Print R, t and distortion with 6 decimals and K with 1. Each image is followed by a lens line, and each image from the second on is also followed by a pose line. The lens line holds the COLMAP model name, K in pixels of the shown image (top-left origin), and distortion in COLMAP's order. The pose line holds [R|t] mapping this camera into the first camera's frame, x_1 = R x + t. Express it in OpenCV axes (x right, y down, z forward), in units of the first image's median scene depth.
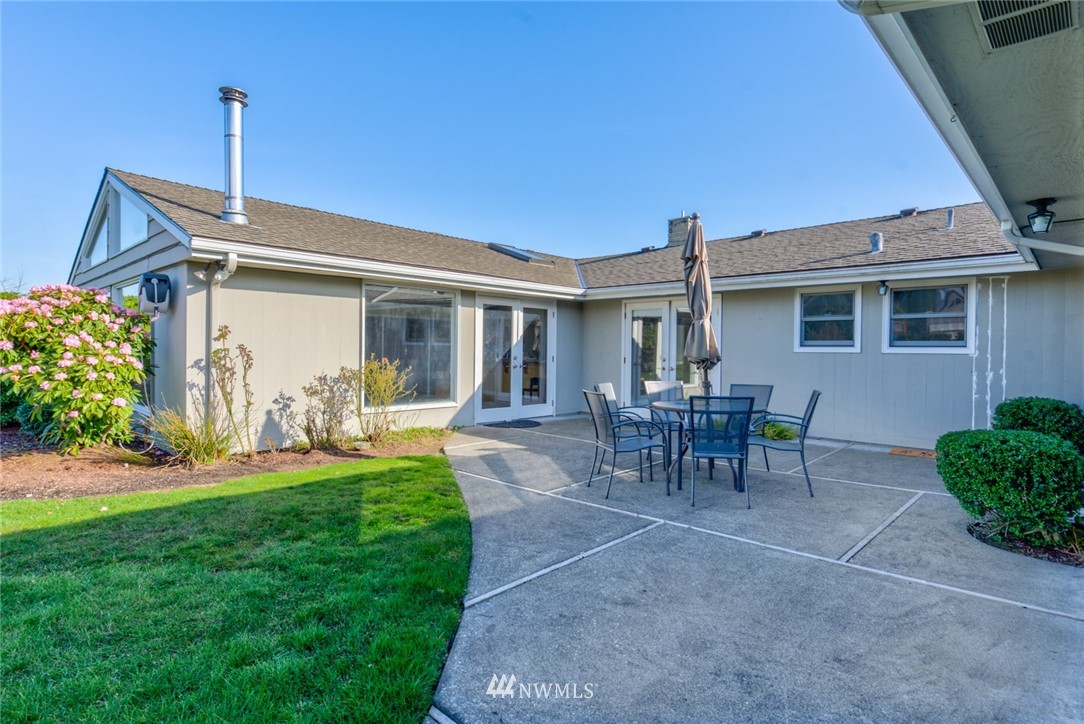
lens RADIAL K [[572.6, 0, 542.4], [0, 572.6, 345.7], [0, 0, 1]] dist [-0.001709, -0.000174]
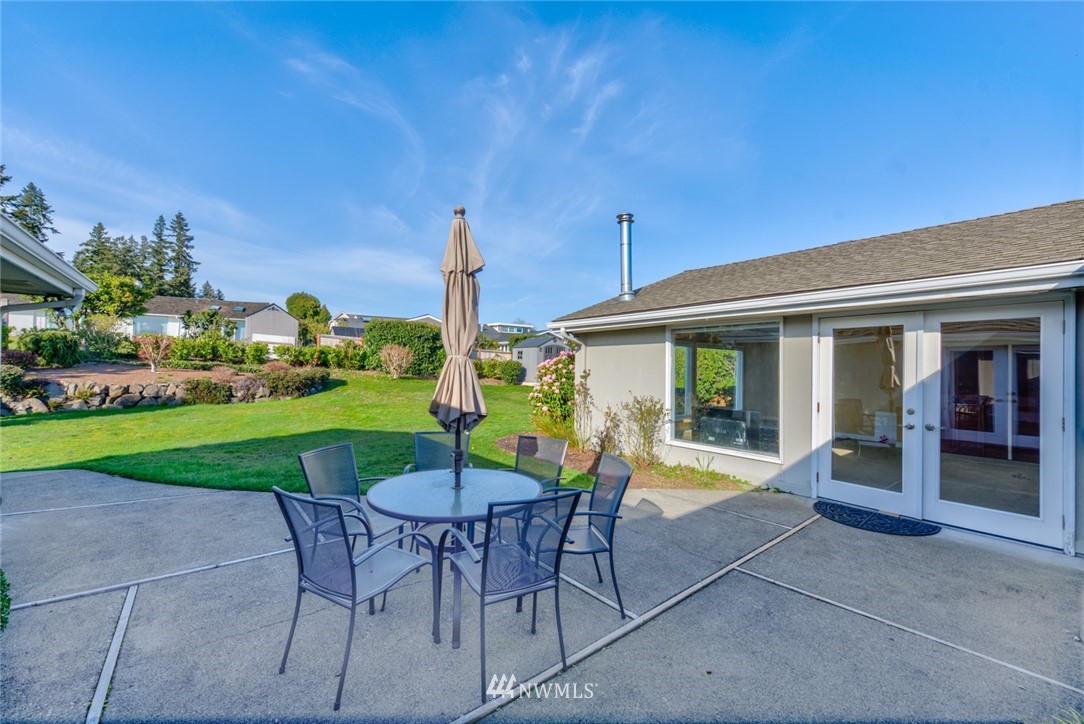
lens RADIAL K [[436.2, 0, 542.0], [0, 436.2, 362.0], [0, 0, 1]] dist [0.002711, 0.000341]
pose [[-0.148831, -0.023847, -0.988575, 0.499684], [-0.004880, 0.999715, -0.023381, -0.019347], [0.988851, 0.001344, -0.148905, 0.760247]]
